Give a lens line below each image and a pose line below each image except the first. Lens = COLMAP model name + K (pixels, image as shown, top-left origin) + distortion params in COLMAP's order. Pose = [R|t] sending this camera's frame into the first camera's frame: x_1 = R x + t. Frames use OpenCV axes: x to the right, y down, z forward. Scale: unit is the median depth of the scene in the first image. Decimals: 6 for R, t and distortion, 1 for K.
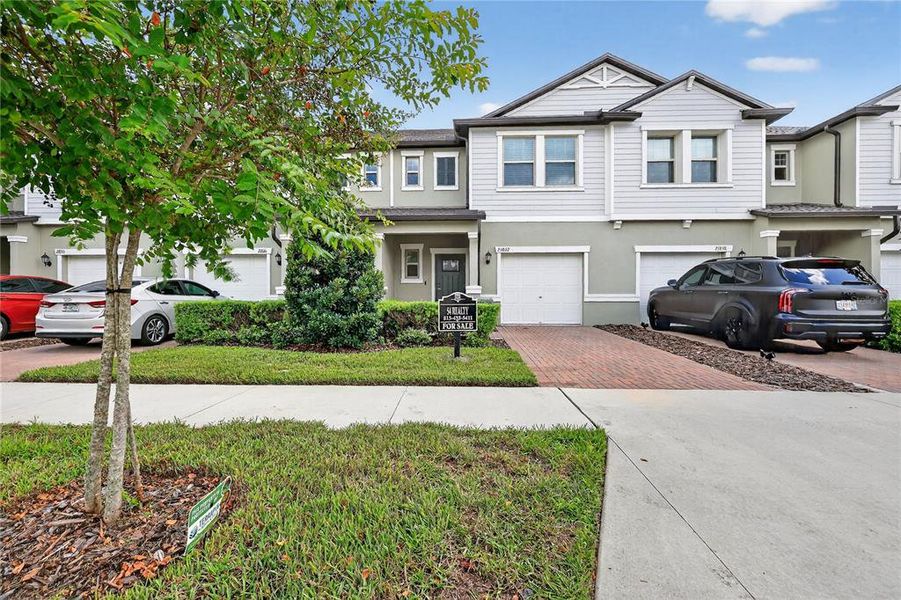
lens RADIAL K [[384.1, 0, 442.0], [0, 384.1, 299.5], [0, 0, 1]] dist [0.002380, -0.000012]
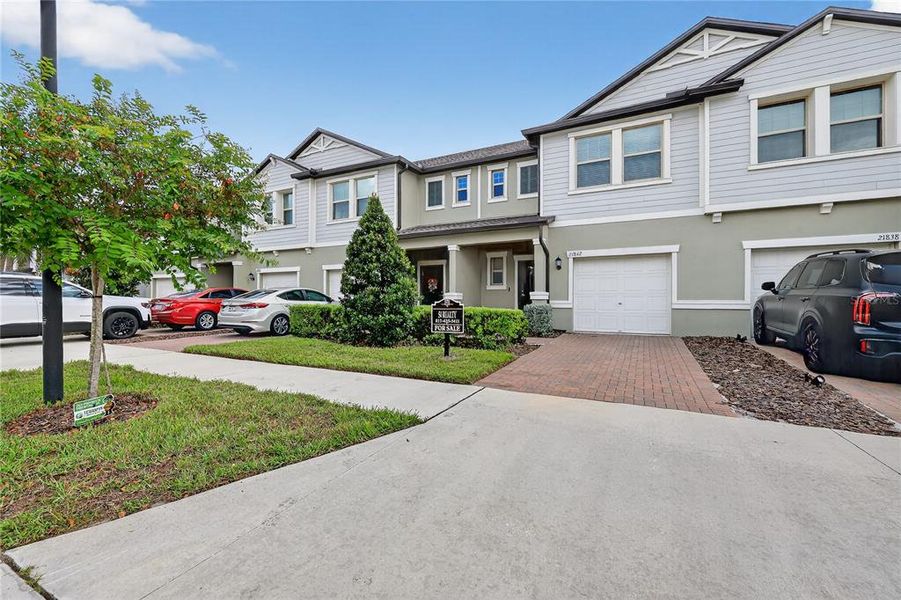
lens RADIAL K [[379.6, 0, 444.1], [0, 379.6, 299.9], [0, 0, 1]] dist [0.002012, 0.000240]
pose [[0.905481, 0.000646, -0.424387, 0.268193], [-0.007358, 0.999872, -0.014176, 0.001515], [0.424323, 0.015959, 0.905370, -0.000901]]
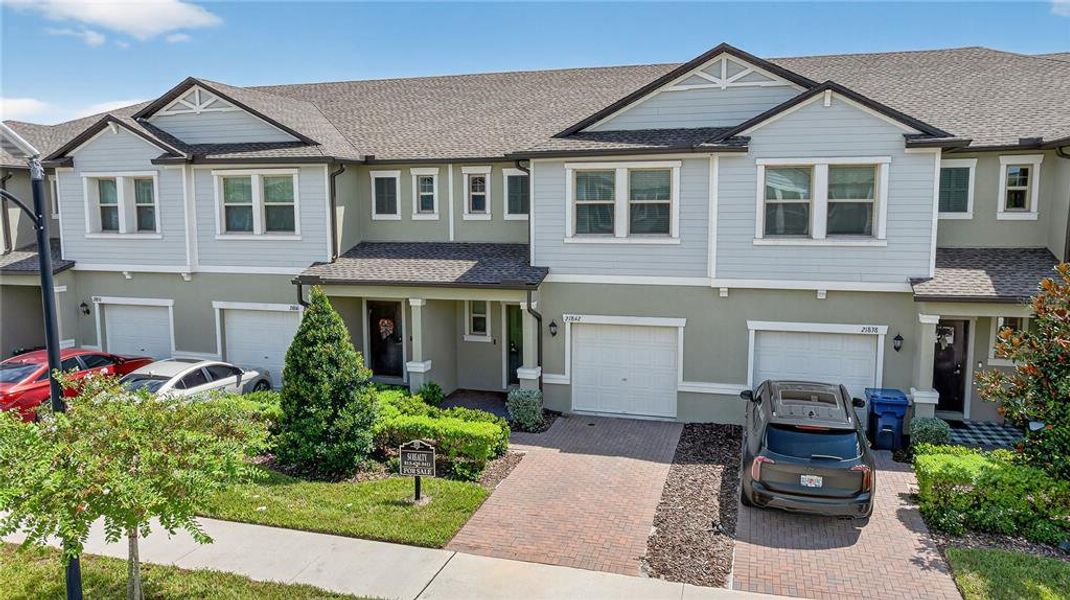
lens RADIAL K [[749.5, 0, 539.4], [0, 749.5, 297.4], [0, 0, 1]] dist [-0.014973, 0.001146]
pose [[0.970852, 0.025027, -0.238368, 0.453103], [0.001296, 0.993971, 0.109636, -0.338000], [0.239674, -0.106749, 0.964967, -0.457561]]
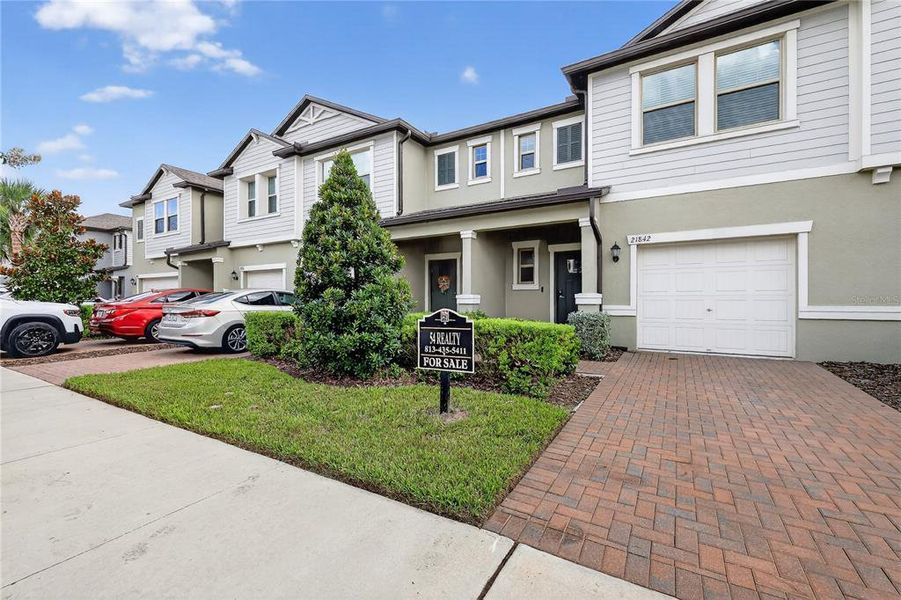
lens RADIAL K [[384.1, 0, 442.0], [0, 384.1, 299.5], [0, 0, 1]] dist [0.002380, -0.000012]
pose [[0.875749, -0.001226, -0.482765, 0.181061], [-0.004998, 0.999920, -0.011606, -0.014204], [0.482741, 0.012576, 0.875673, 0.242264]]
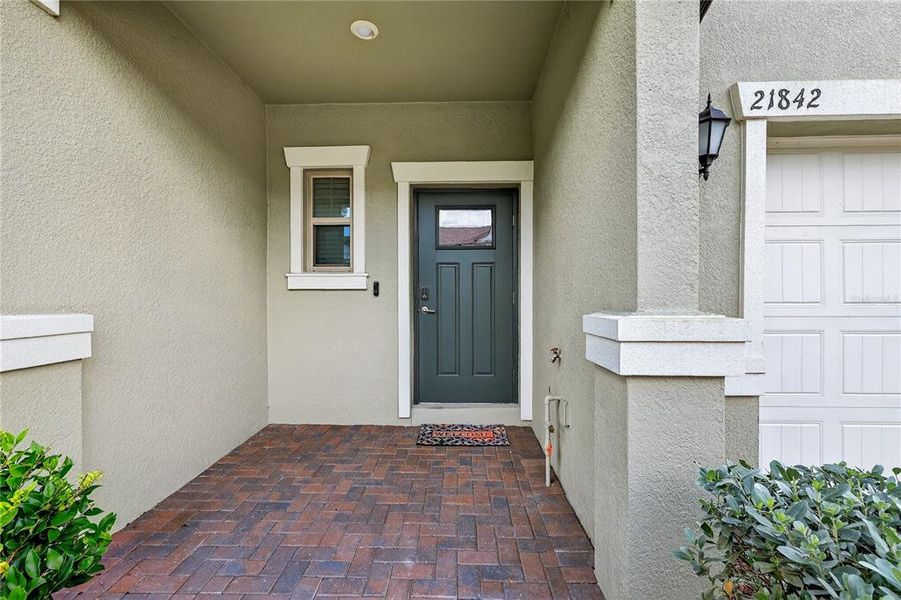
lens RADIAL K [[384.1, 0, 442.0], [0, 384.1, 299.5], [0, 0, 1]] dist [0.002380, -0.000012]
pose [[0.999950, -0.000396, 0.010007, 0.001834], [0.000501, 0.999944, -0.010524, -0.037425], [-0.010002, 0.010529, 0.999895, 0.833893]]
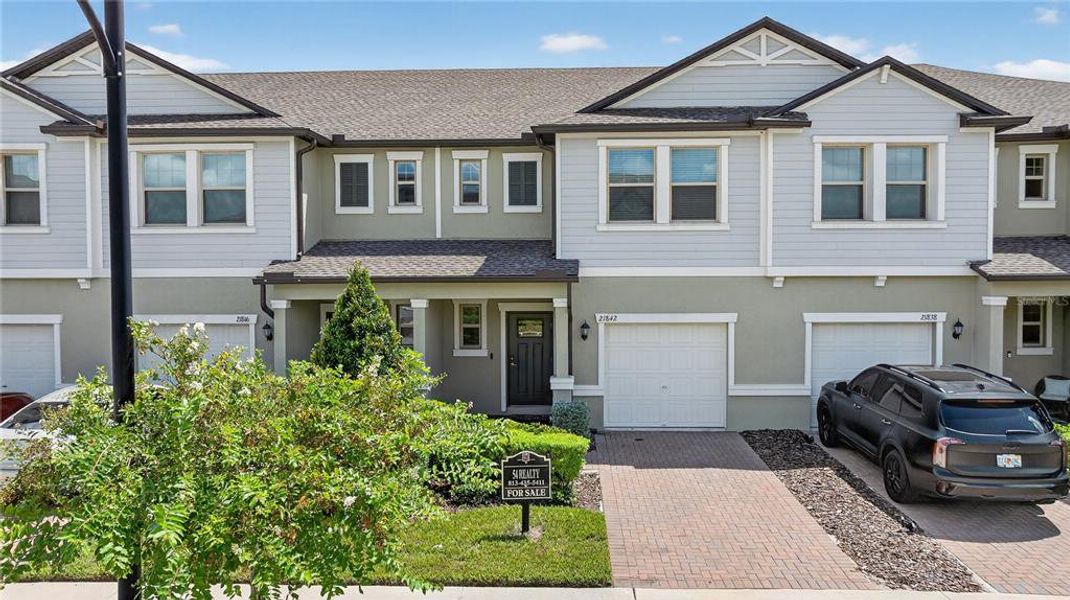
lens RADIAL K [[749.5, 0, 539.4], [0, 749.5, 297.4], [0, 0, 1]] dist [-0.014973, 0.001146]
pose [[0.999954, -0.005064, 0.008141, 0.031127], [0.004824, 0.999560, 0.029266, -0.205488], [-0.008286, -0.029225, 0.999539, -0.293686]]
